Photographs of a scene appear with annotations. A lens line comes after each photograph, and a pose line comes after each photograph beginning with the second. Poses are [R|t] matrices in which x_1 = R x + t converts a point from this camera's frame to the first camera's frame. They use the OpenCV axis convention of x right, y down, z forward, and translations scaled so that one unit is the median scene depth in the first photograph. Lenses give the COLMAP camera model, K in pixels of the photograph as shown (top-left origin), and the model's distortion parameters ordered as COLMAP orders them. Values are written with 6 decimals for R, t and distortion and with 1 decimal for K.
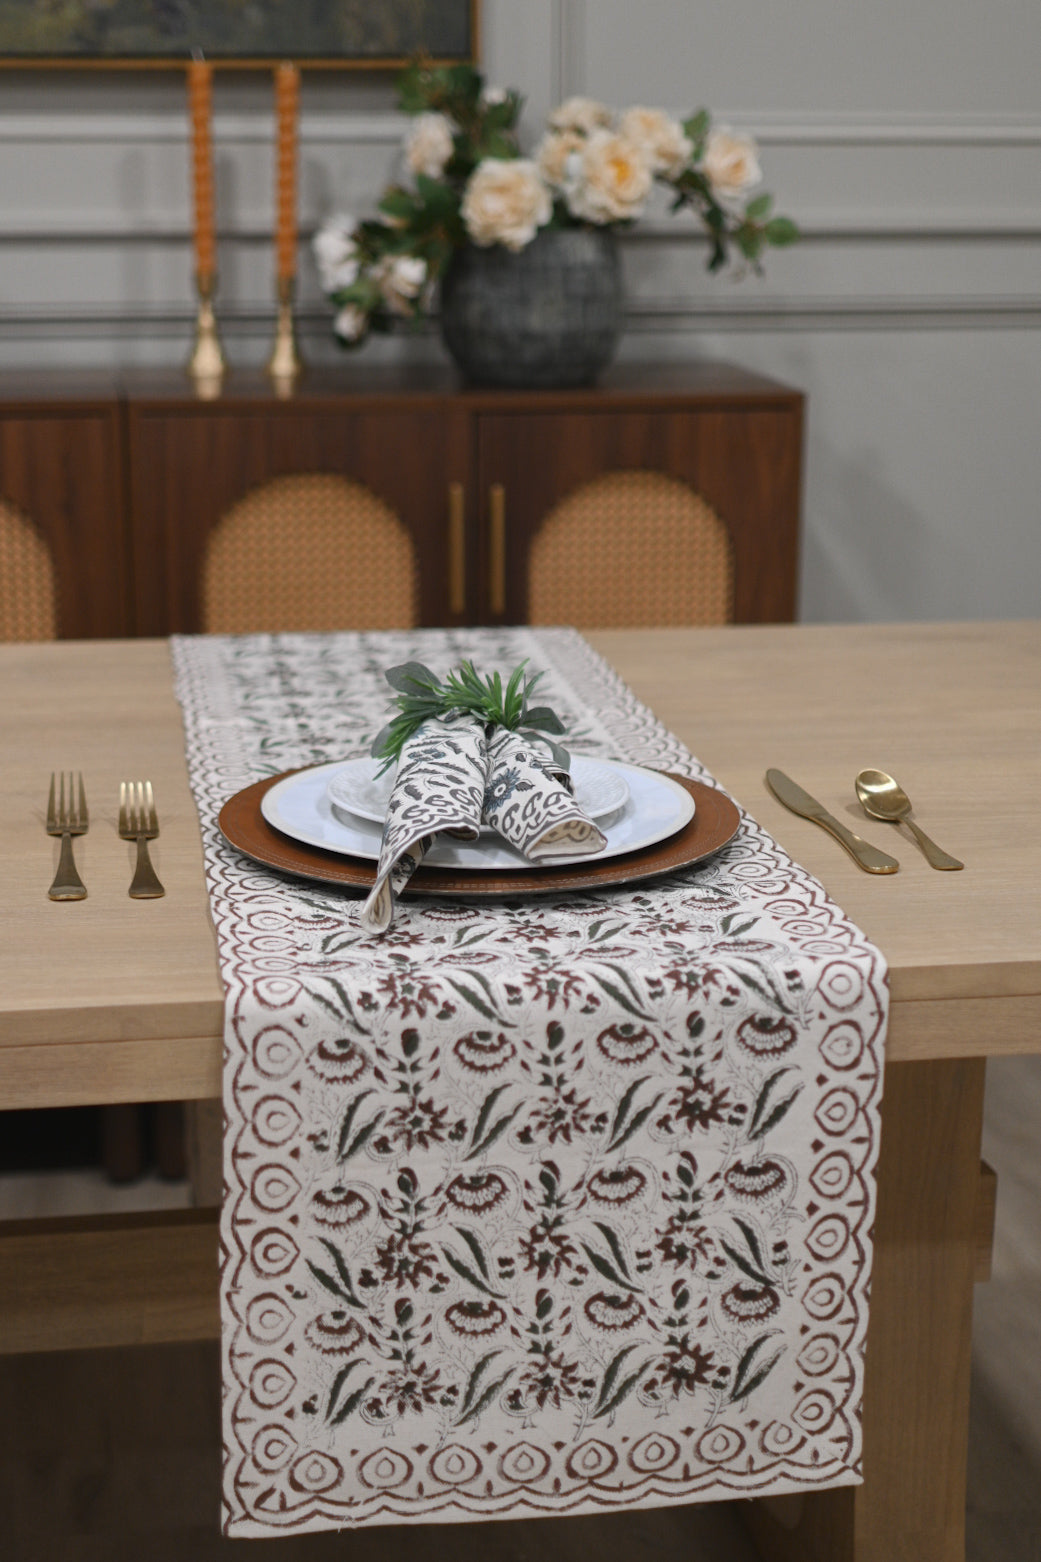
lens RADIAL K [[2356.2, 0, 520.5], [0, 2356.2, 781.0], [0, 0, 1]] dist [0.013838, -0.078125]
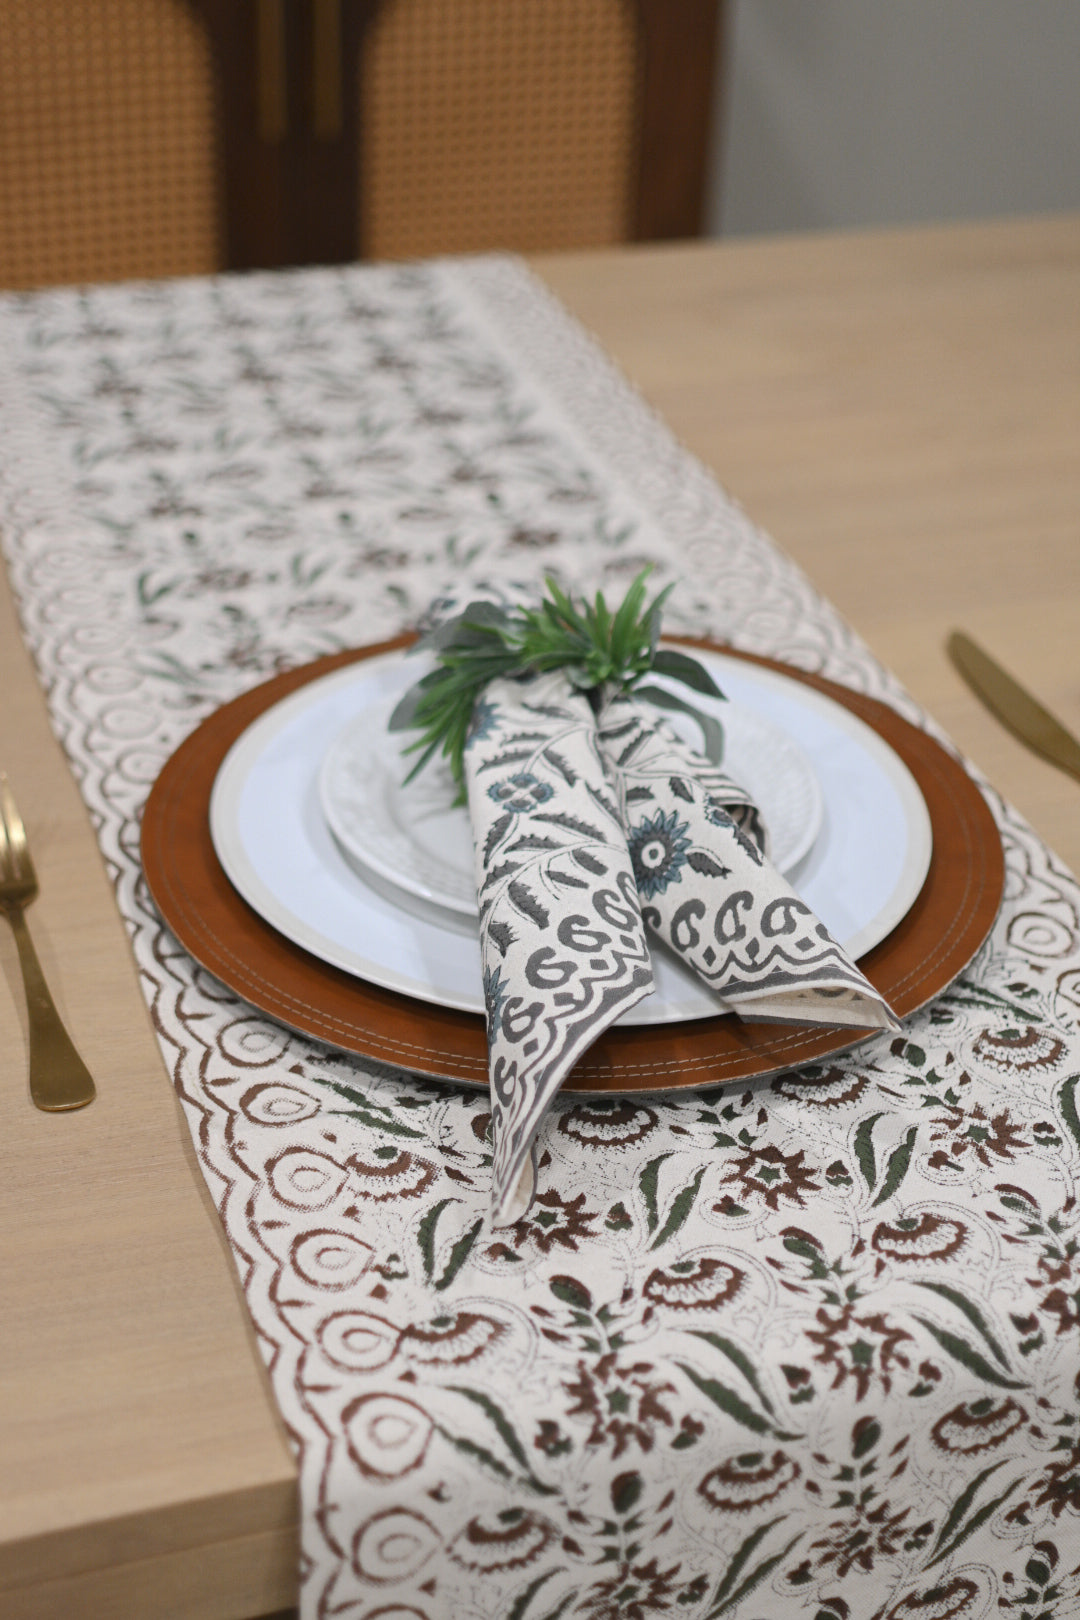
lens RADIAL K [[2443.7, 0, 540.0], [0, 2443.7, 810.0], [0, 0, 1]] dist [0.013838, -0.078125]
pose [[0.988876, -0.053777, 0.138678, -0.136566], [0.010573, 0.955408, 0.295100, -0.211547], [-0.148364, -0.290351, 0.945349, 0.494601]]
